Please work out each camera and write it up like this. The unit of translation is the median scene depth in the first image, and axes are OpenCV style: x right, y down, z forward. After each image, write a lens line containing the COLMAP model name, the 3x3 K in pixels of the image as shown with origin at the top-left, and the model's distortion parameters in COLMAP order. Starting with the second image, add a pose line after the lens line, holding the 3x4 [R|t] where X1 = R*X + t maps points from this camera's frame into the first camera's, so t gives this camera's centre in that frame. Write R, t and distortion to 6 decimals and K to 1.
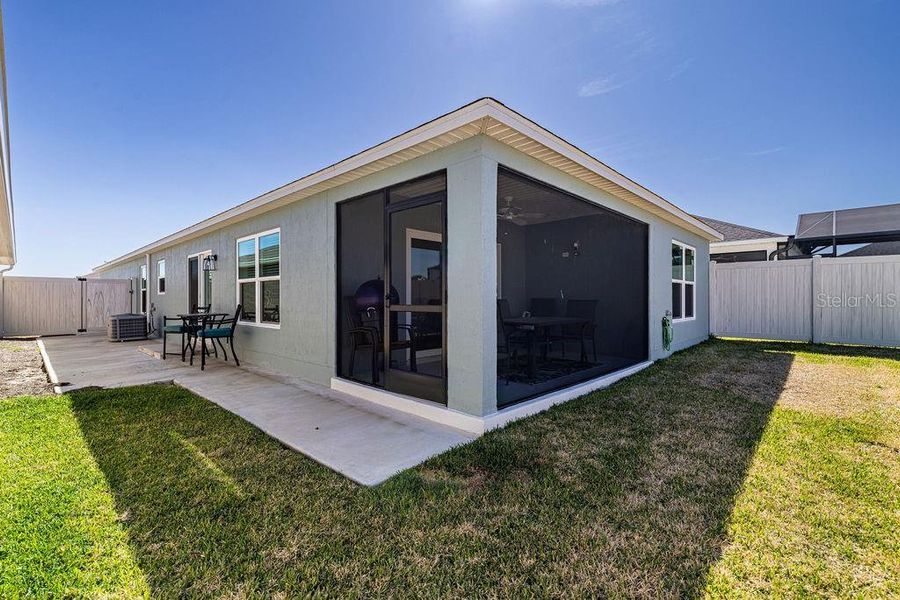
lens RADIAL K [[404.3, 0, 450.0], [0, 404.3, 300.0], [0, 0, 1]] dist [0.015738, -0.000306]
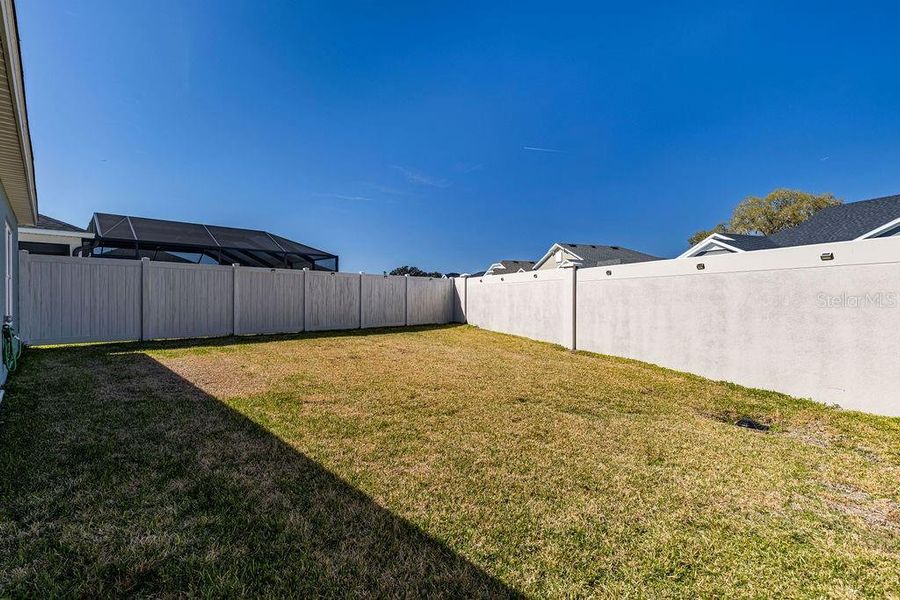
lens RADIAL K [[404.3, 0, 450.0], [0, 404.3, 300.0], [0, 0, 1]] dist [0.015738, -0.000306]
pose [[0.046382, -0.002036, 0.998922, -0.310541], [0.002271, 0.999996, 0.001933, -0.000867], [-0.998921, 0.002179, 0.046387, 0.433961]]
